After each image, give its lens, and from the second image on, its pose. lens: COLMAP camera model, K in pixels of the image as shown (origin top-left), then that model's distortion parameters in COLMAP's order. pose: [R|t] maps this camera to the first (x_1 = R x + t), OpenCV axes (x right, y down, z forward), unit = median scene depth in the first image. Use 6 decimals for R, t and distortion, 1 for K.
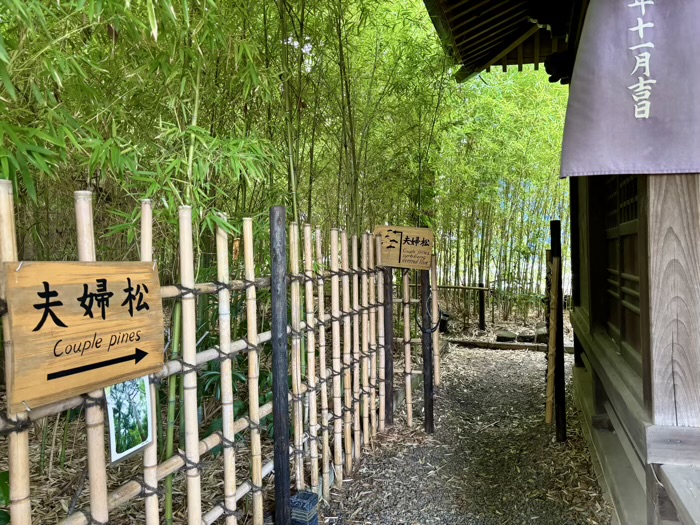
lens RADIAL K [[533.7, 0, 350.0], [0, 533.7, 262.5], [0, 0, 1]] dist [0.012893, -0.009055]
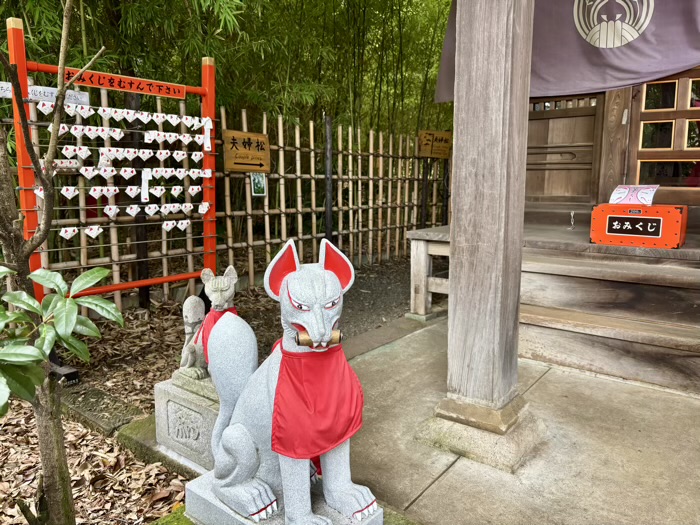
lens RADIAL K [[533.7, 0, 350.0], [0, 533.7, 262.5], [0, 0, 1]] dist [0.012893, -0.009055]
pose [[0.950488, 0.068306, -0.303162, 0.989691], [-0.024084, 0.988801, 0.147281, 0.246886], [0.309828, -0.132688, 0.941489, -1.684482]]
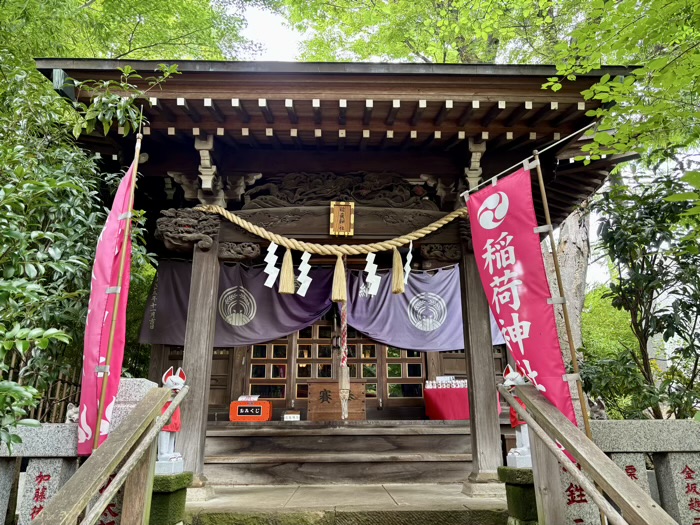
lens RADIAL K [[533.7, 0, 350.0], [0, 533.7, 262.5], [0, 0, 1]] dist [0.012893, -0.009055]
pose [[0.934594, 0.135809, 0.328770, -0.203345], [-0.018059, 0.941173, -0.337443, 1.589432], [-0.355257, 0.309435, 0.882067, -7.827765]]
